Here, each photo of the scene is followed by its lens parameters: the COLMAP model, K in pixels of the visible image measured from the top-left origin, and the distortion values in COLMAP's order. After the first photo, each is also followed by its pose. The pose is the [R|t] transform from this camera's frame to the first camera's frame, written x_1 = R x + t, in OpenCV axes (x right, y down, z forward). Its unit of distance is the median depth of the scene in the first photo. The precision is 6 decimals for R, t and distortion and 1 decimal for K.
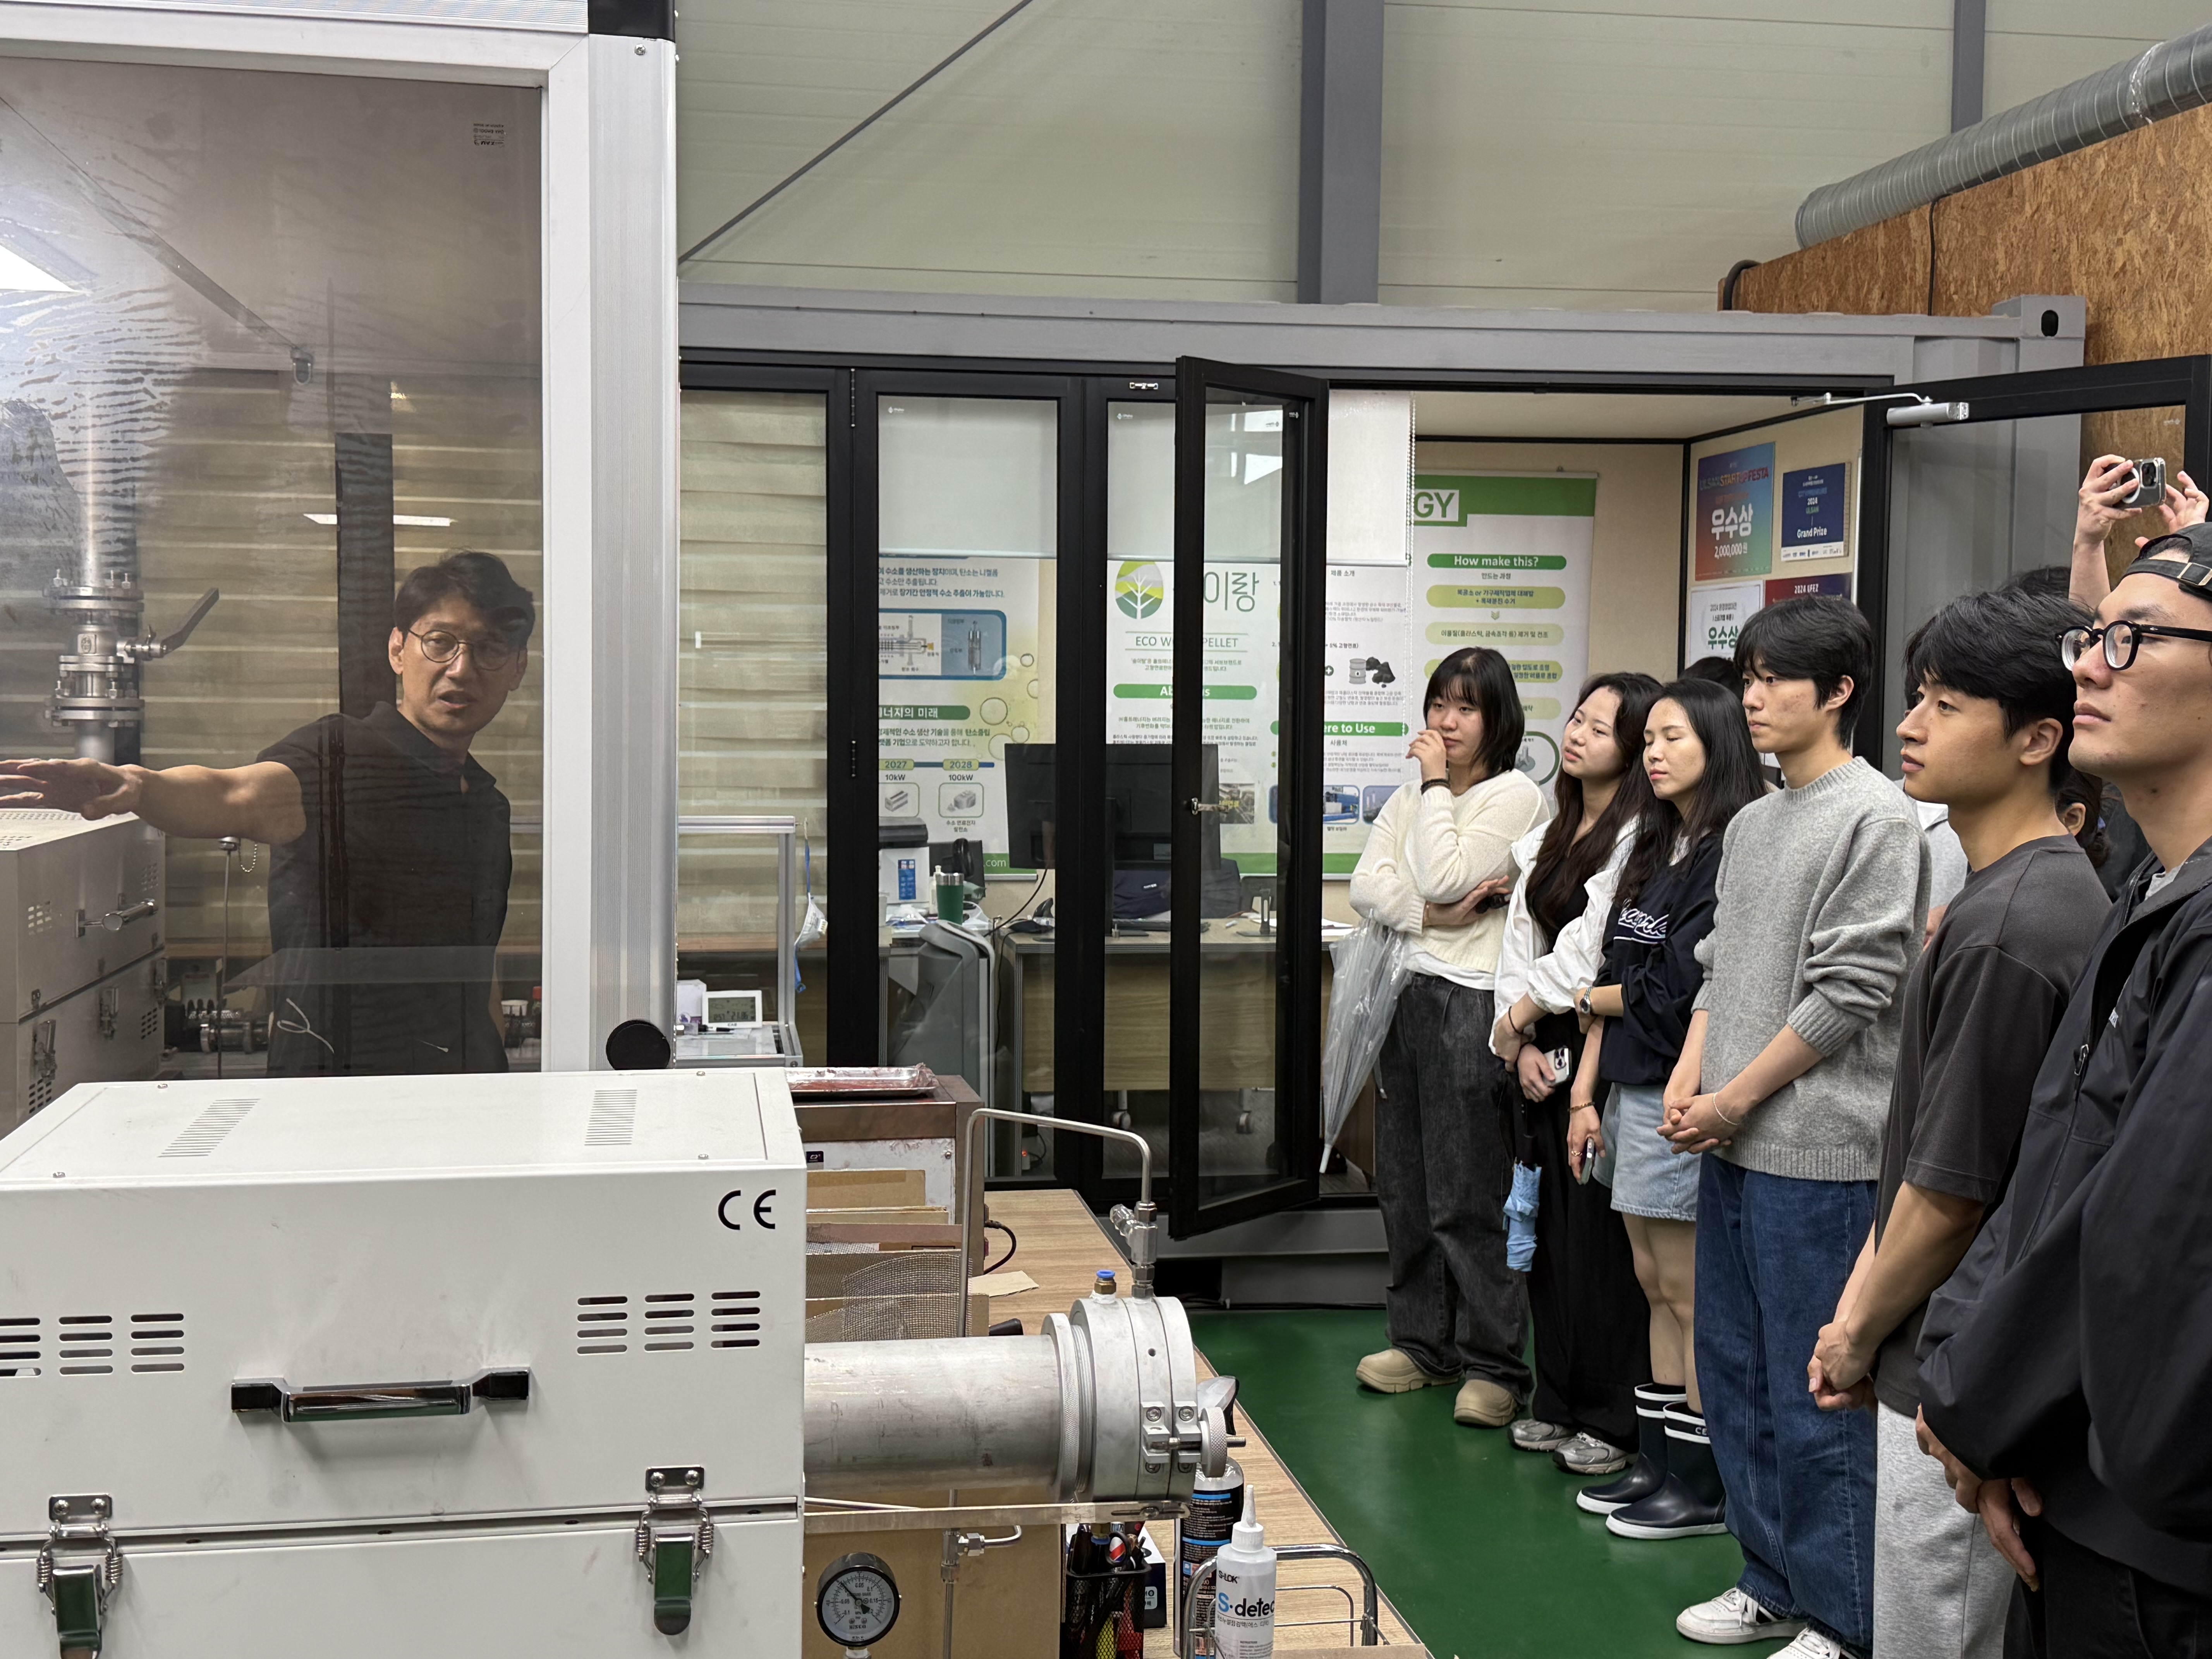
lens RADIAL K [[2486.7, 0, 1099.2], [0, 2486.7, 824.2], [0, 0, 1]] dist [0.130062, 0.000000]
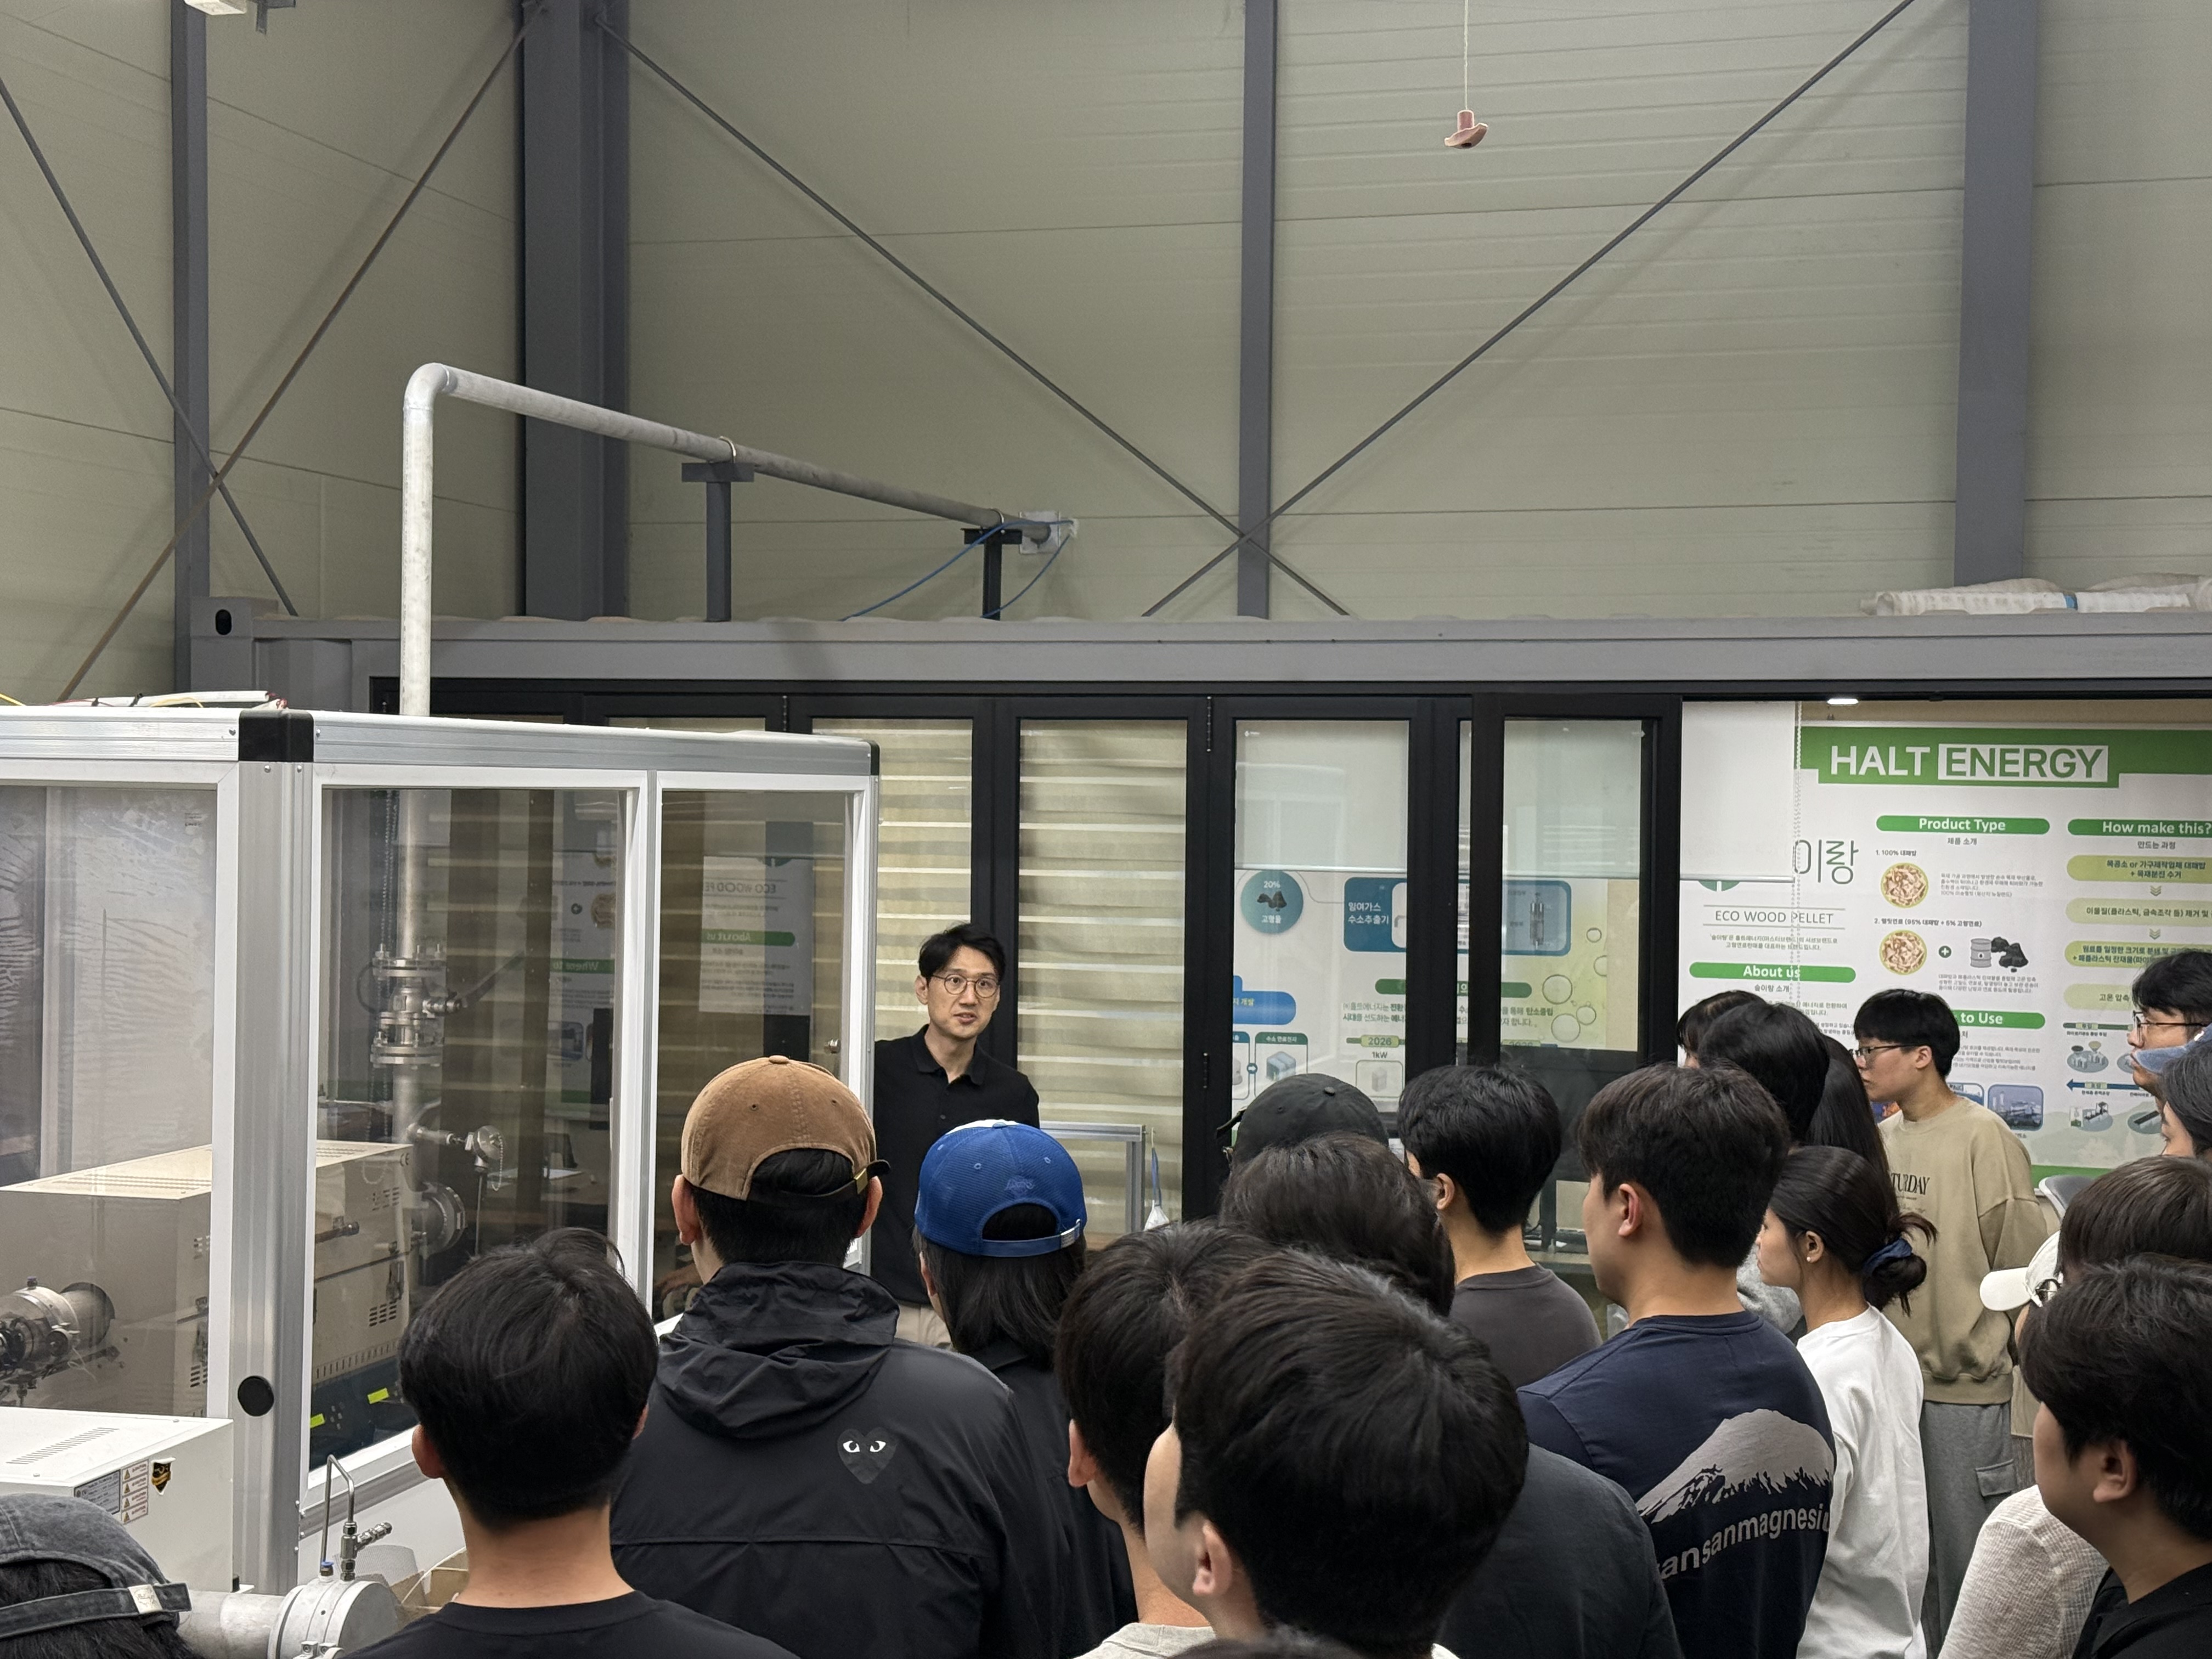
lens RADIAL K [[3176.9, 0, 1101.7], [0, 3176.9, 818.3], [0, 0, 1]] dist [0.200681, 0.000000]
pose [[0.918511, 0.001819, -0.395392, 0.364206], [-0.024076, 0.998391, -0.051337, -0.058599], [0.394663, 0.056673, 0.917077, -0.219873]]
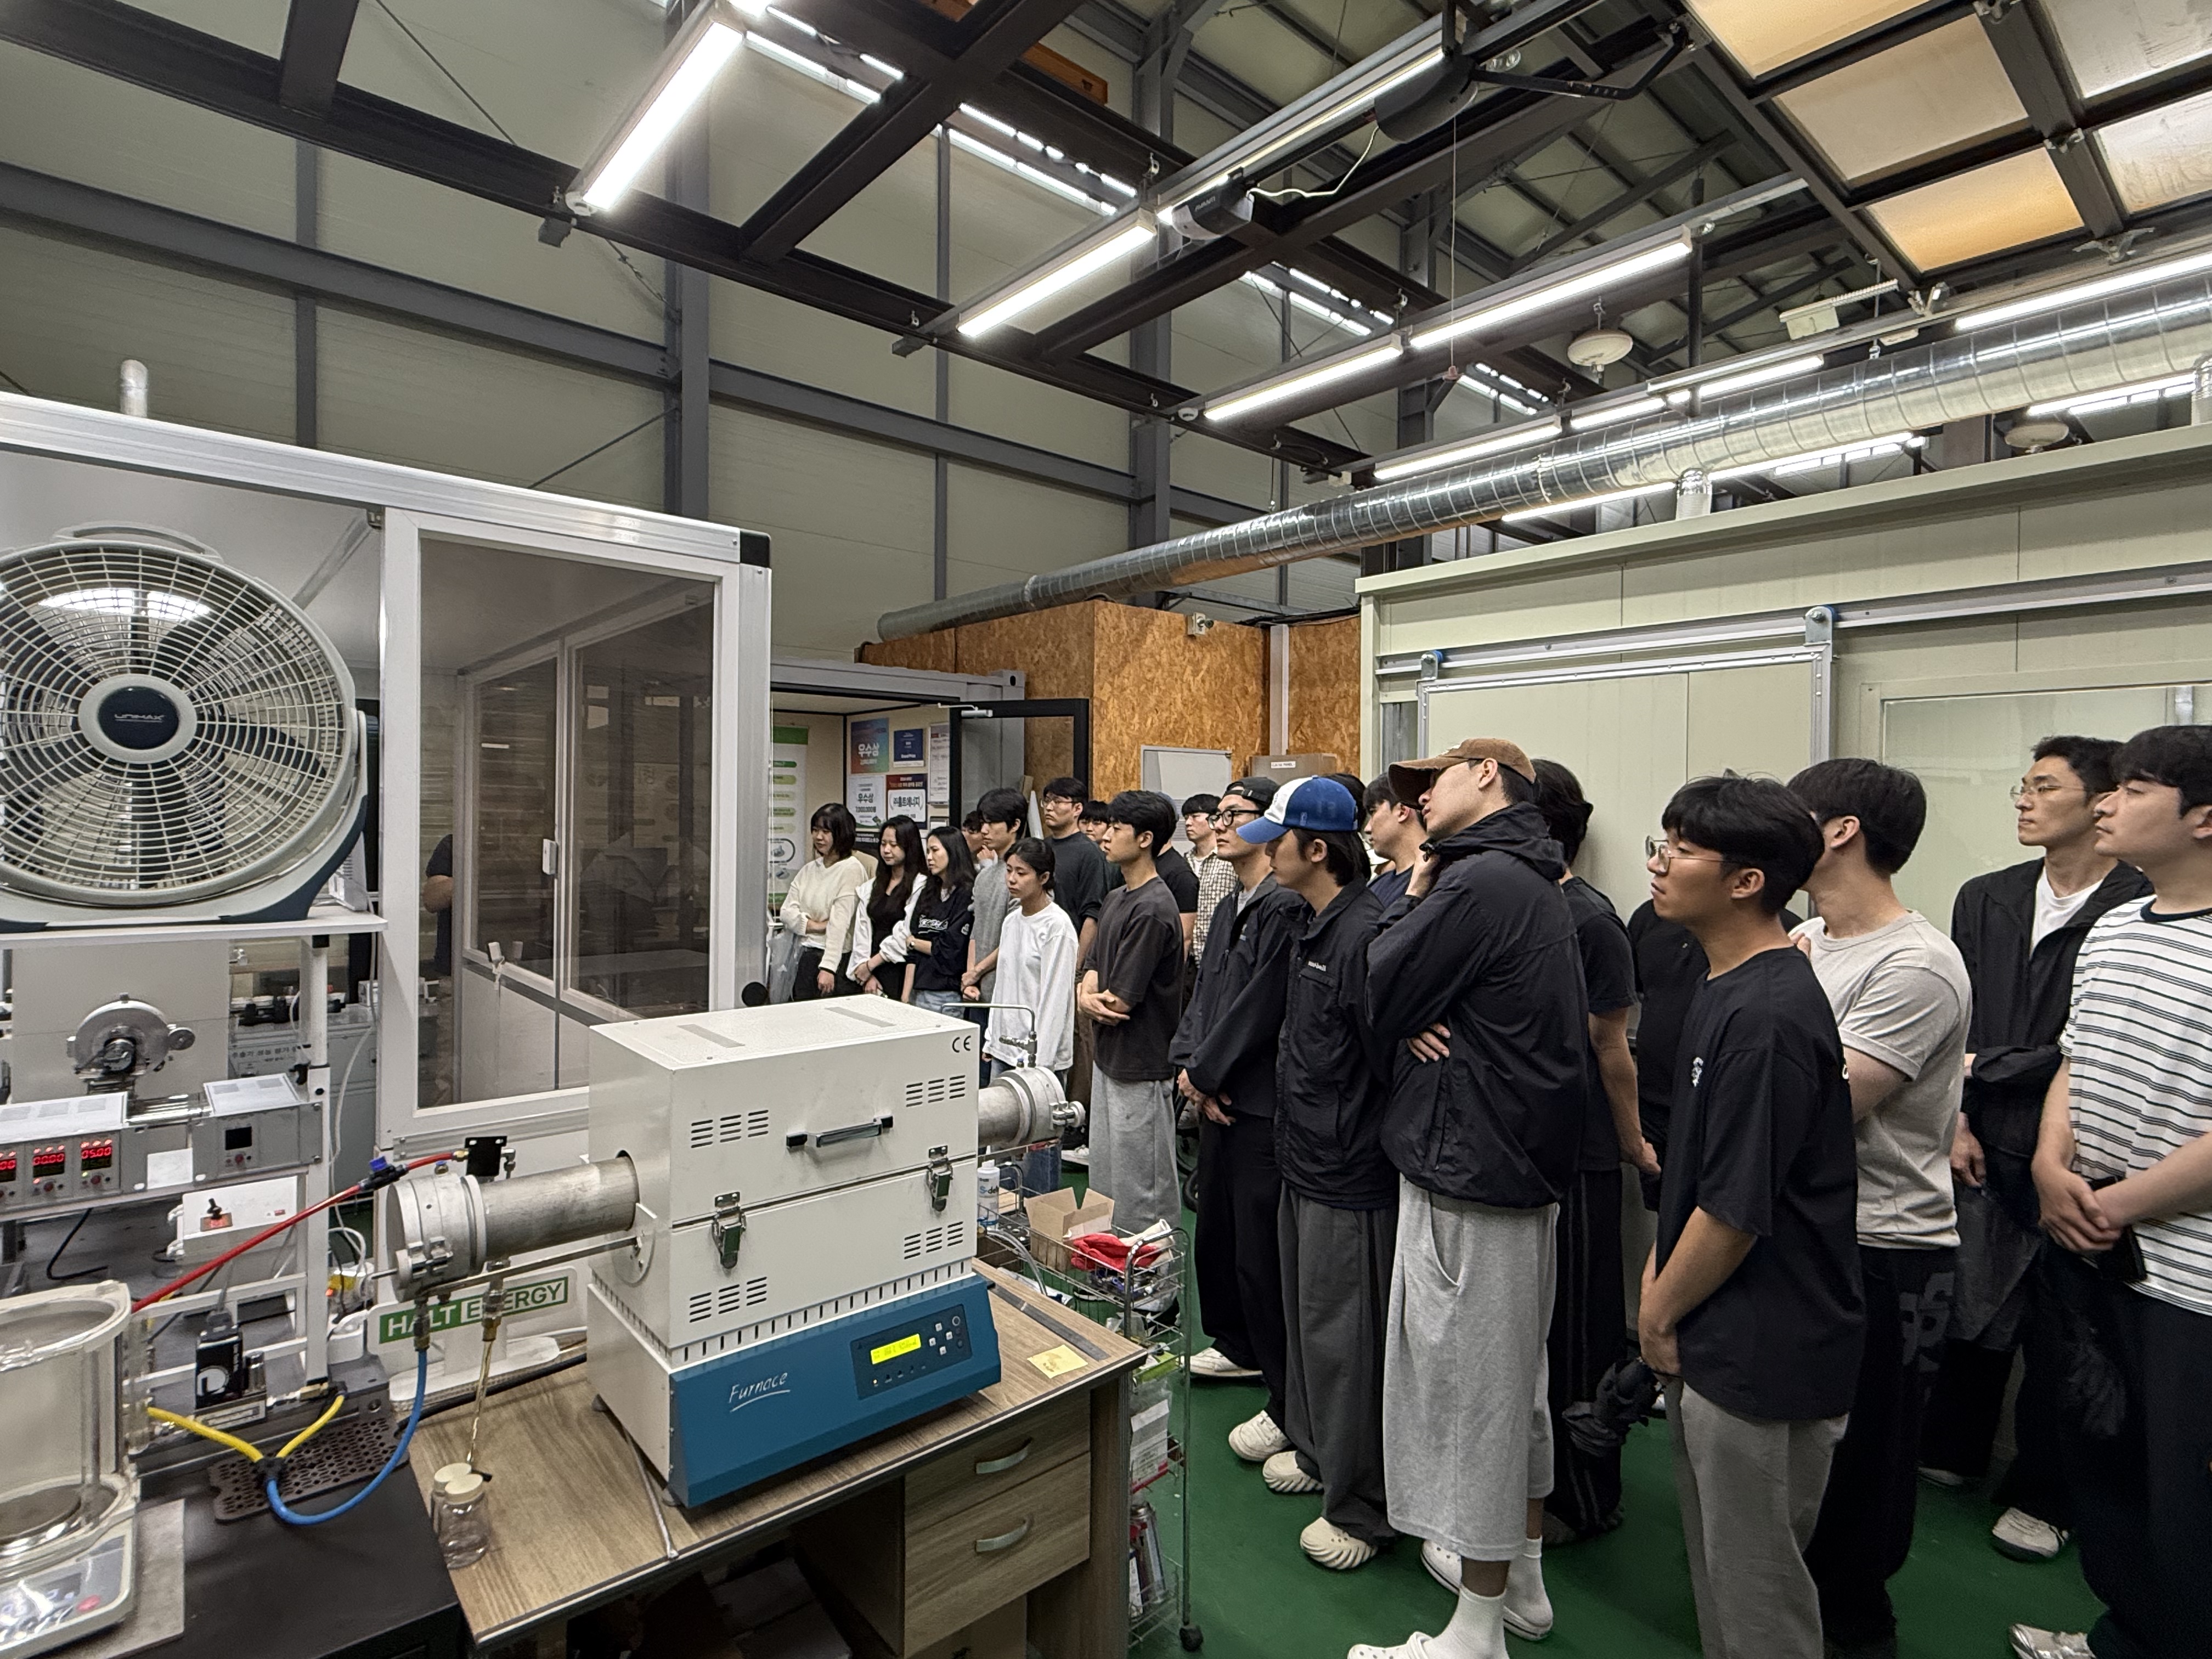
lens RADIAL K [[1128.0, 0, 1108.4], [0, 1128.0, 819.2], [0, 0, 1]] dist [0.001548, 0.001038]
pose [[0.844229, -0.007531, 0.535930, -0.154473], [0.033391, 0.998698, -0.038566, -0.007239], [-0.534942, 0.050454, 0.843381, -0.020857]]
